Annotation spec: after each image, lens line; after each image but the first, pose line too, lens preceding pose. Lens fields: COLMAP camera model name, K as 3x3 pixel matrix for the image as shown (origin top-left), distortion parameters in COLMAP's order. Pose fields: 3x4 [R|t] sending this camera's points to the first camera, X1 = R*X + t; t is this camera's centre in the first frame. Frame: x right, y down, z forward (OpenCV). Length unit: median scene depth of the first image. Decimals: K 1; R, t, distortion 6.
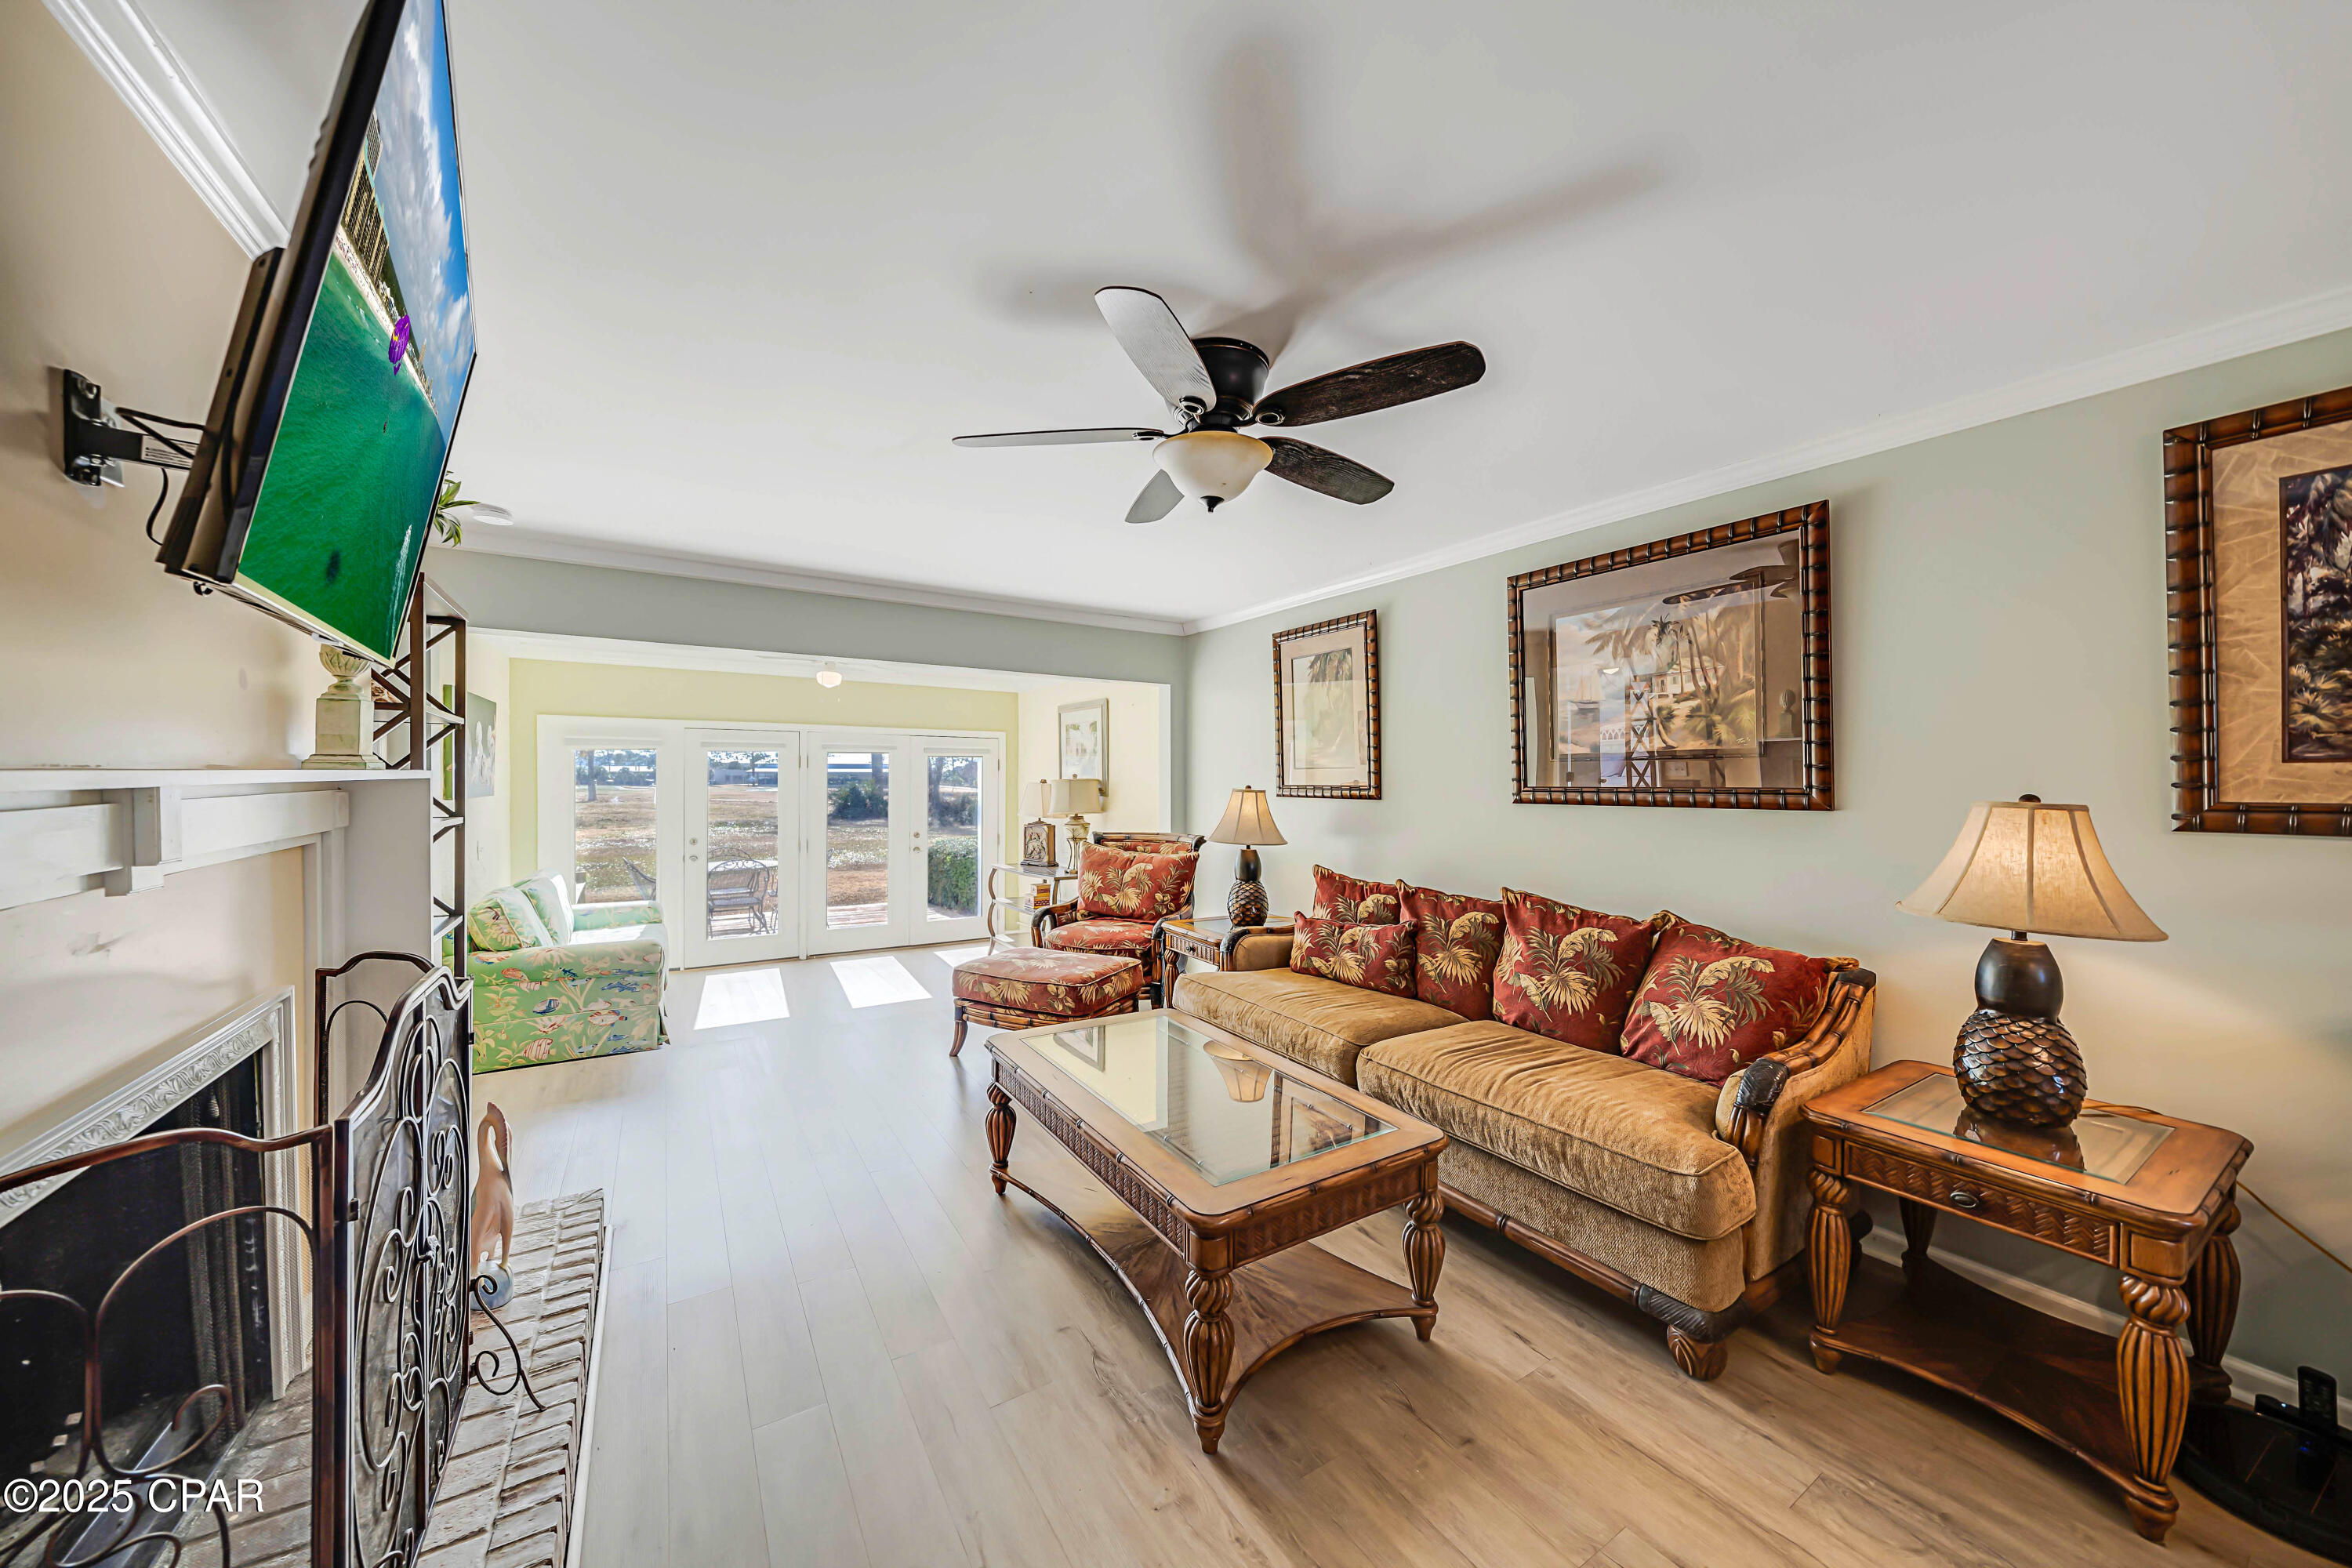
lens RADIAL K [[815.0, 0, 1156.3], [0, 815.0, 785.1], [0, 0, 1]] dist [-0.006601, 0.000056]
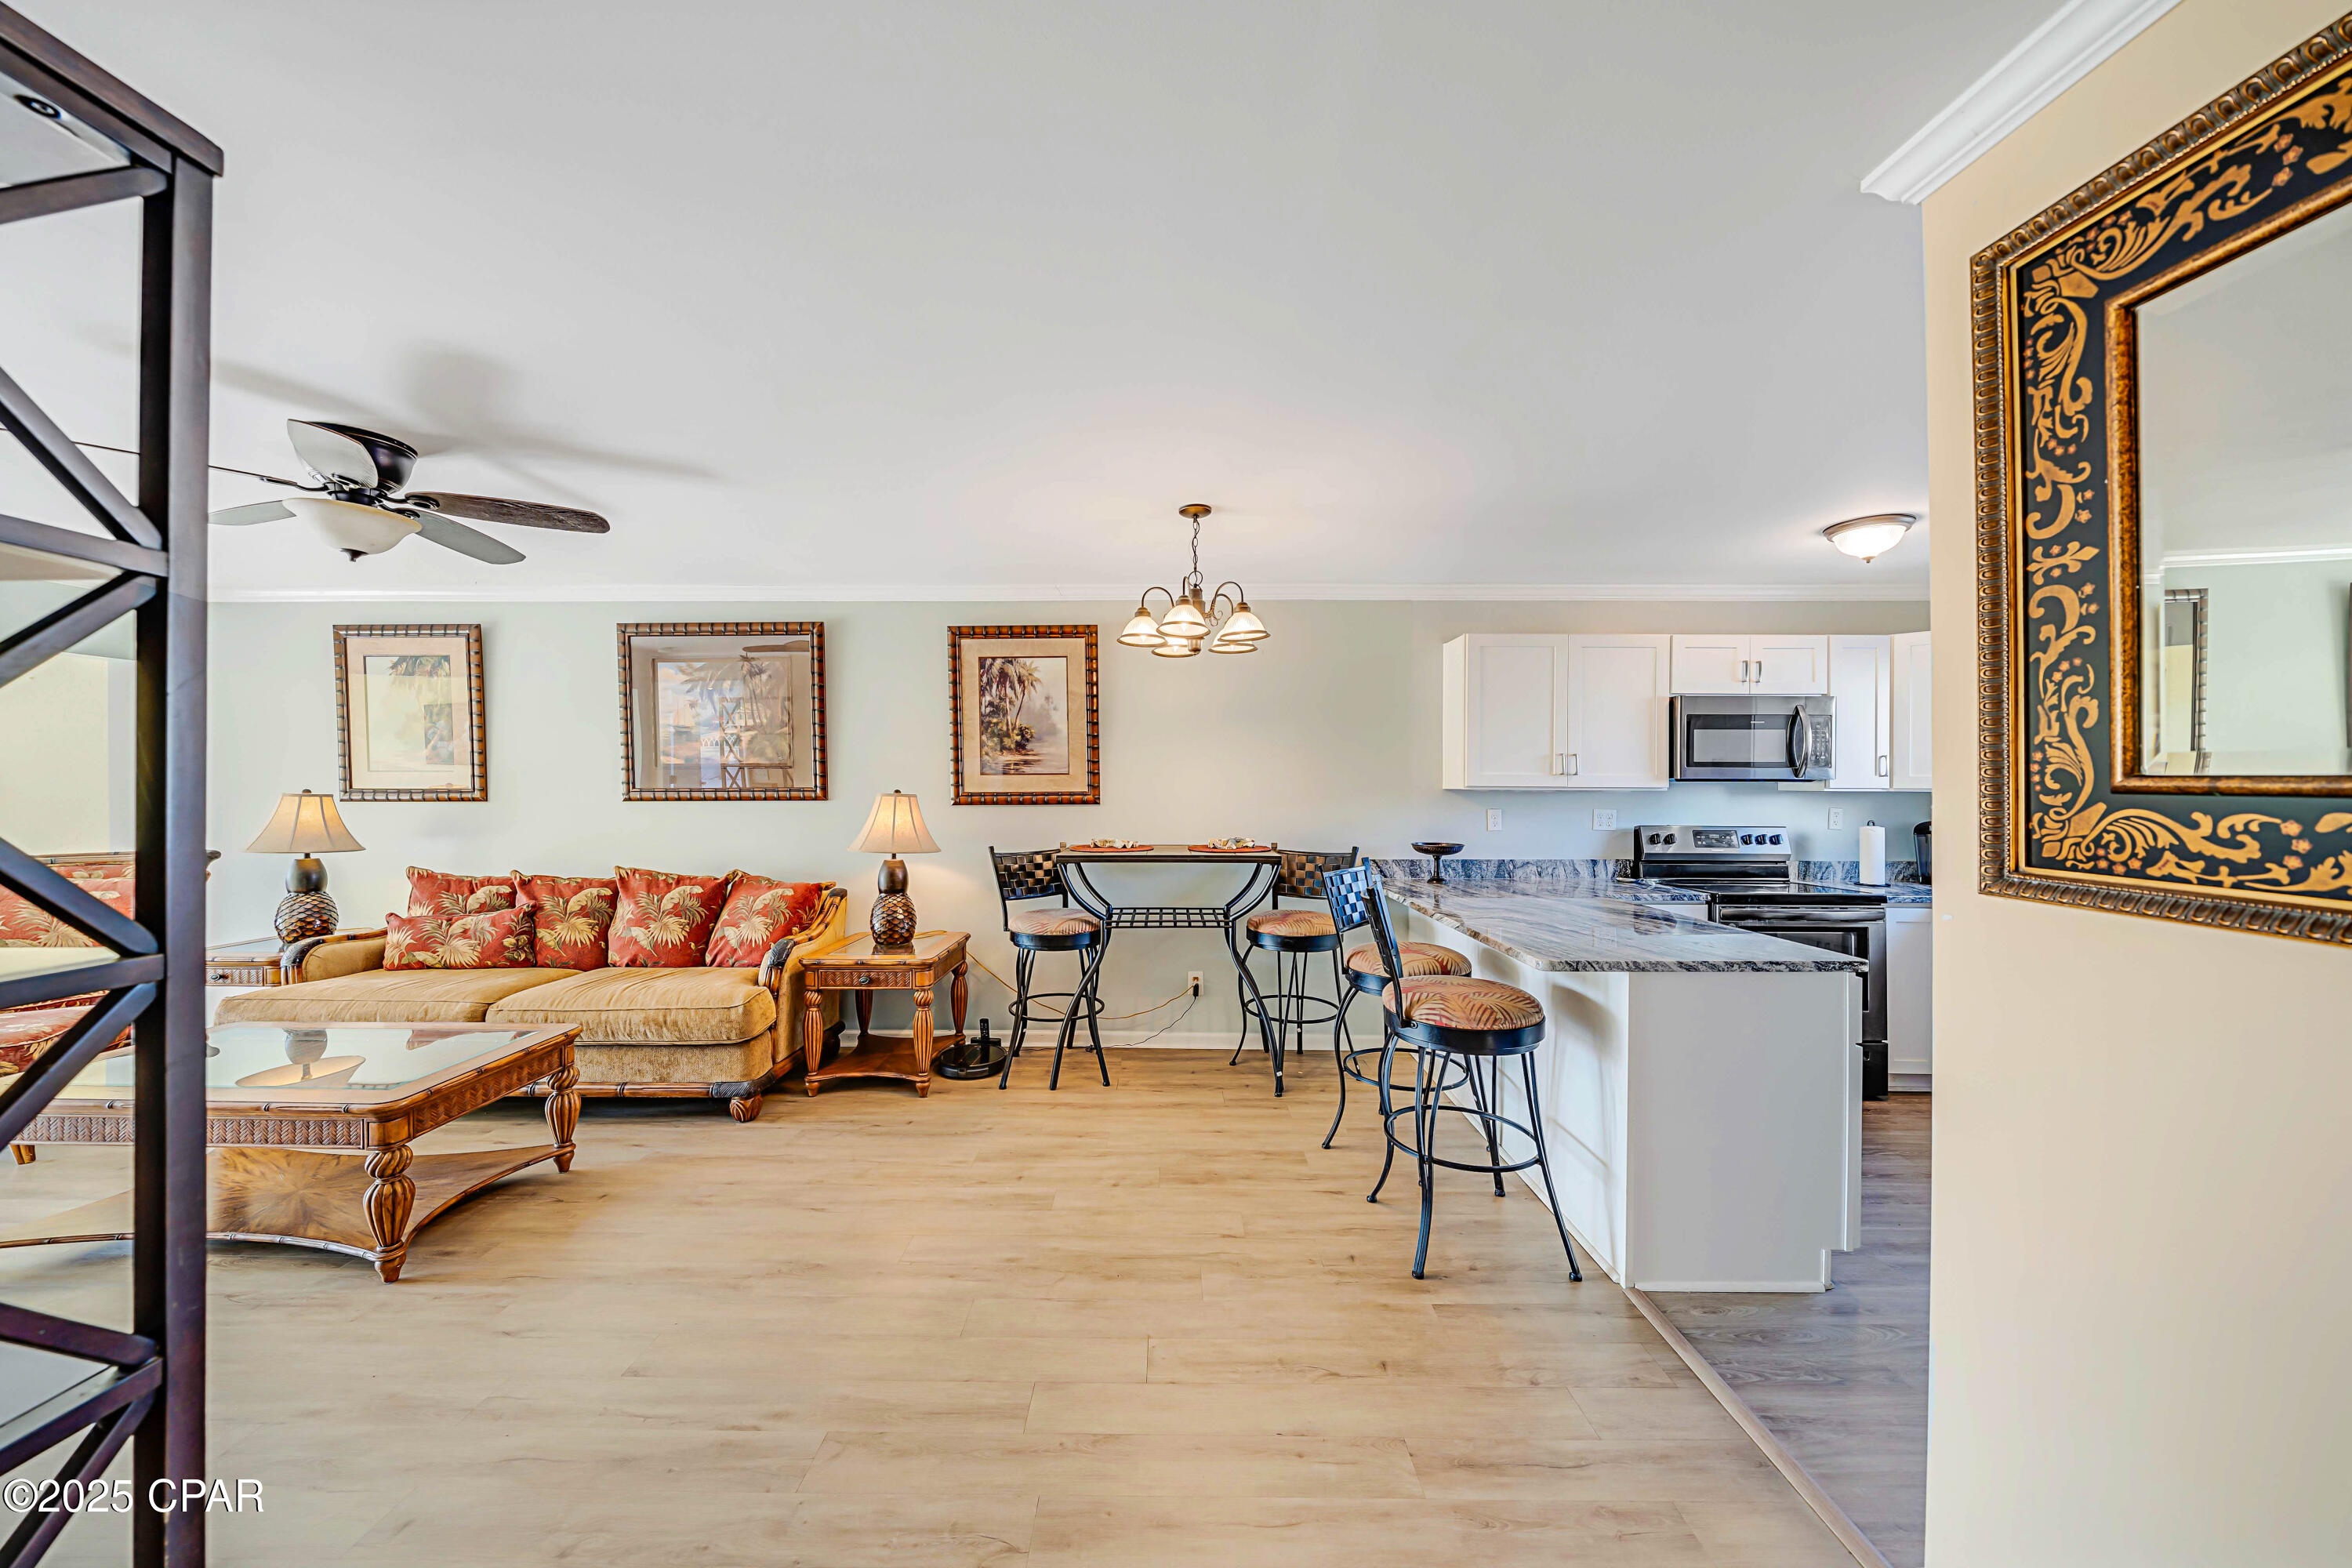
lens RADIAL K [[815.0, 0, 1173.0], [0, 815.0, 785.5], [0, 0, 1]] dist [-0.006601, 0.000056]
pose [[0.524549, -0.003907, 0.851371, -0.218124], [0.005894, 0.999982, 0.000958, 0.001717], [-0.851360, 0.004515, 0.524563, -0.452472]]
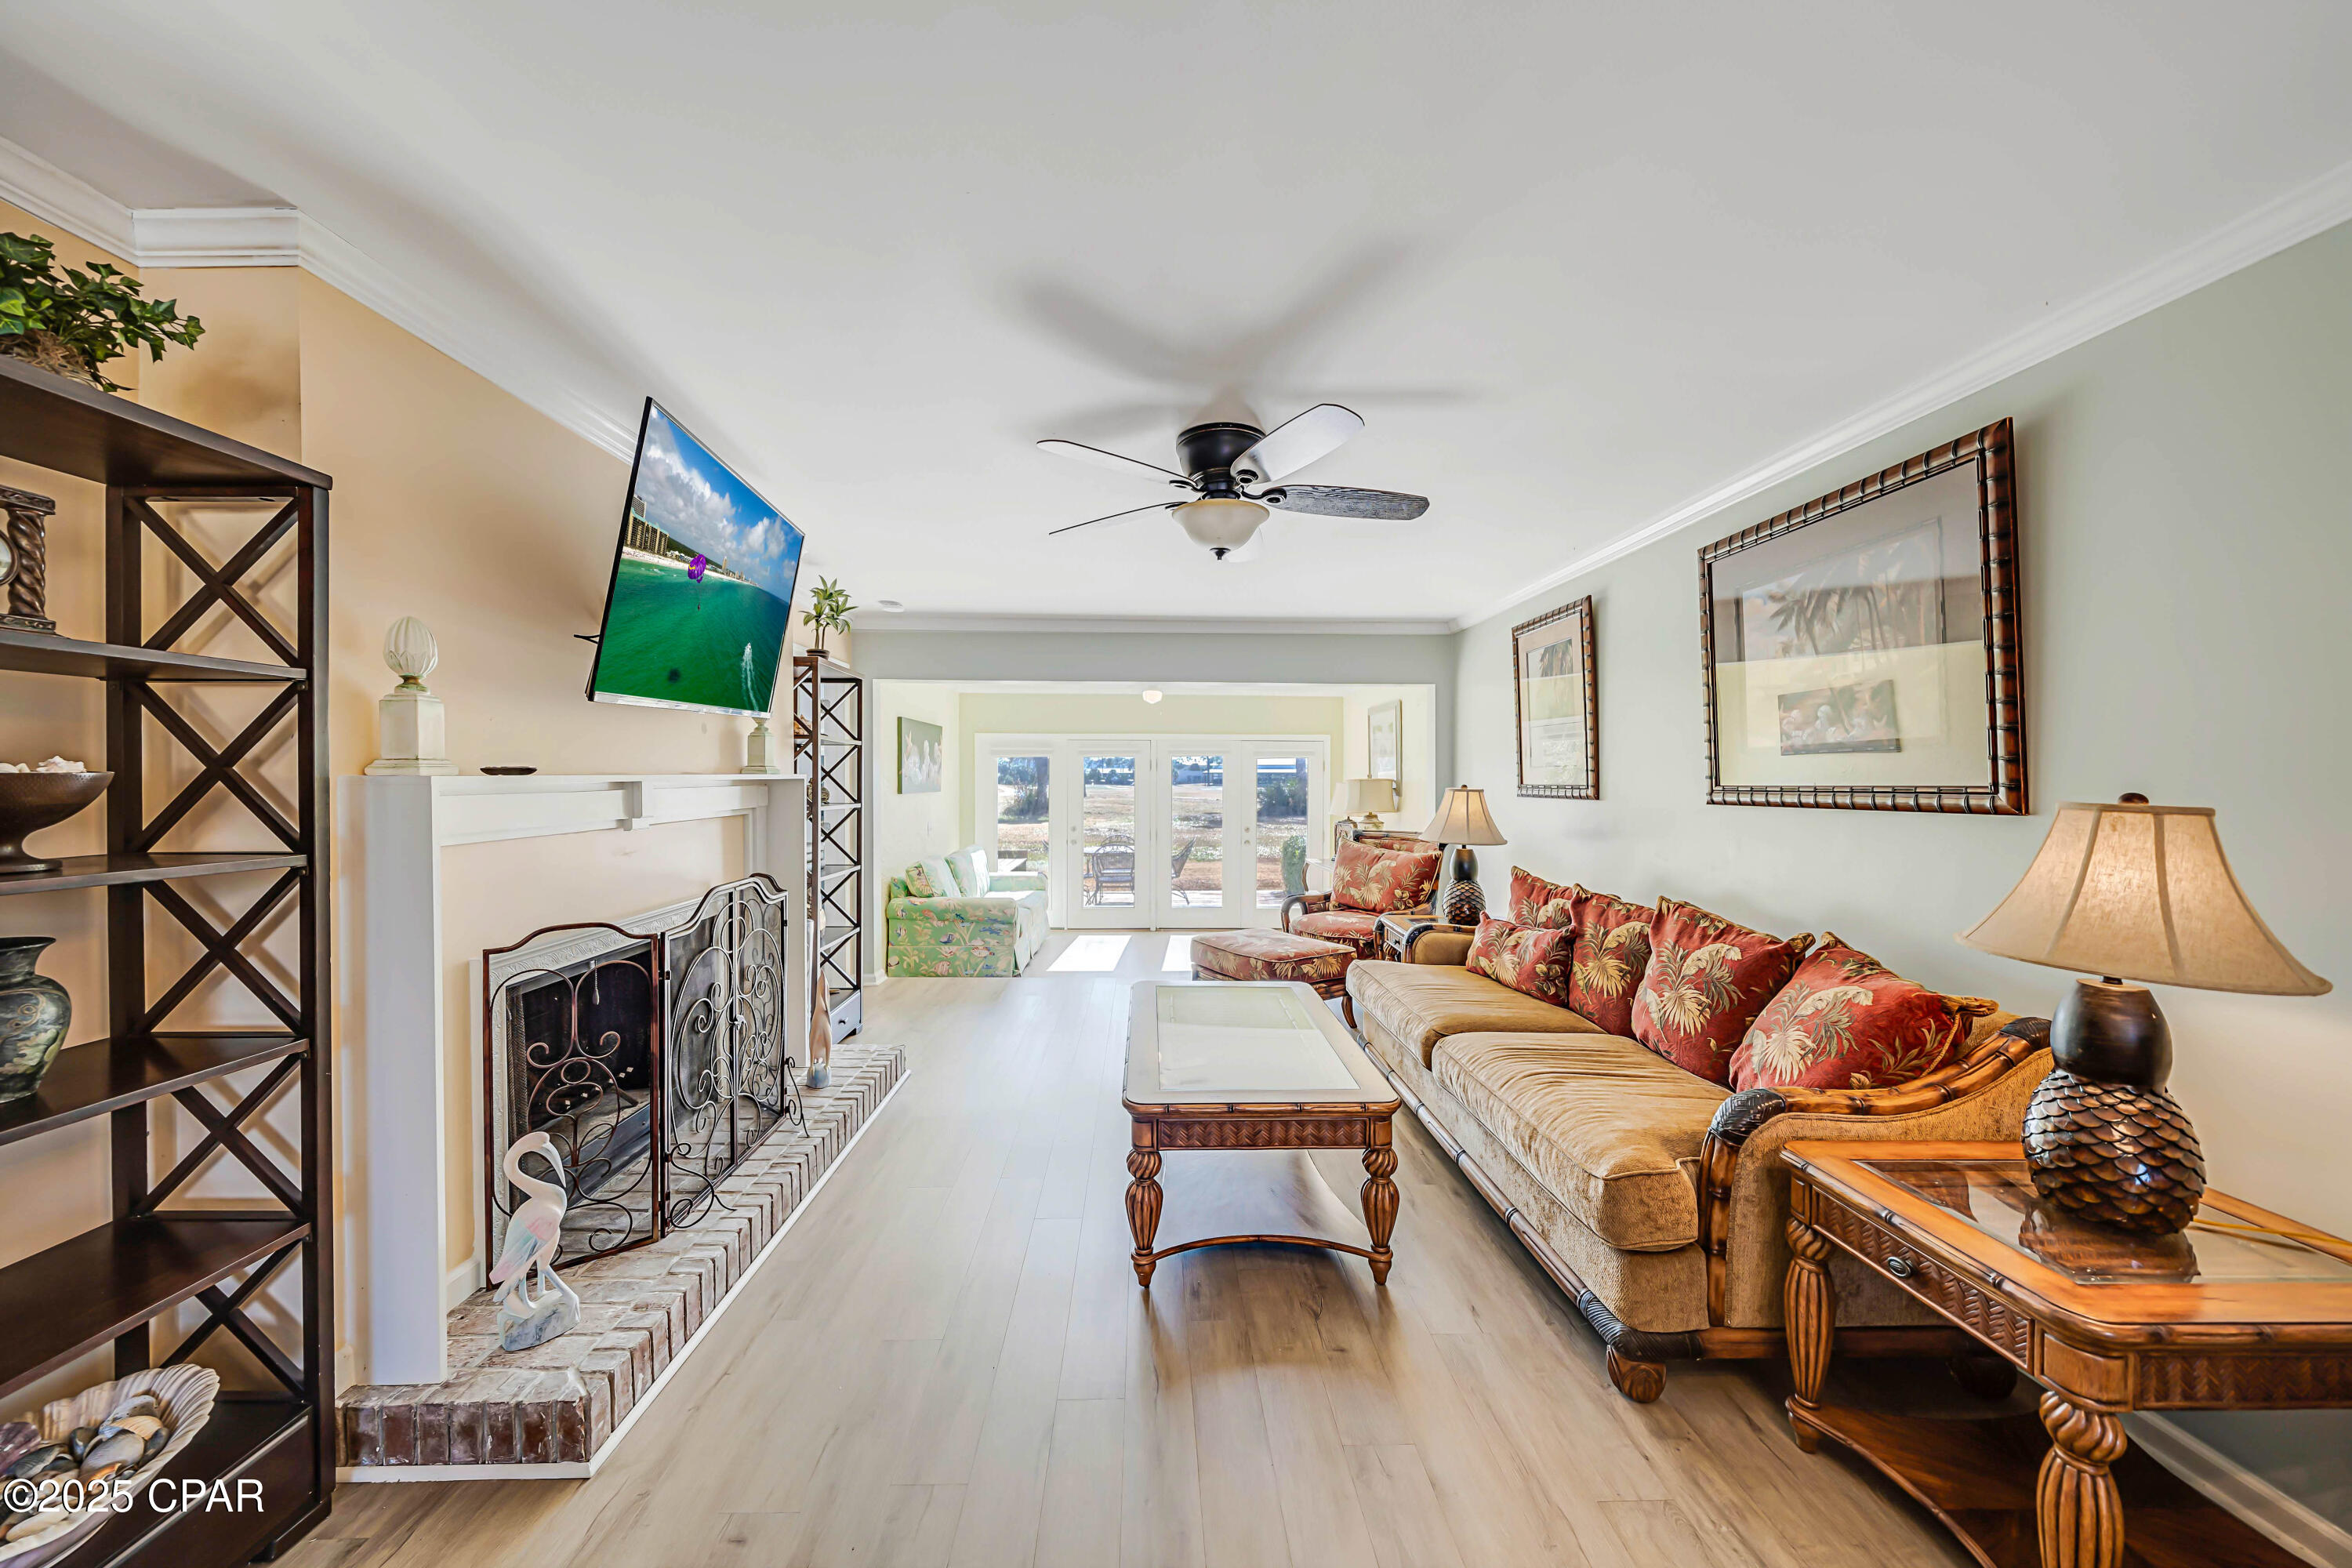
lens RADIAL K [[815.0, 0, 1151.4], [0, 815.0, 786.1], [0, 0, 1]] dist [-0.006601, 0.000056]
pose [[0.860112, 0.001742, -0.510102, 0.419394], [-0.001619, 0.999998, 0.000685, 0.003480], [0.510103, 0.000236, 0.860114, -0.074974]]
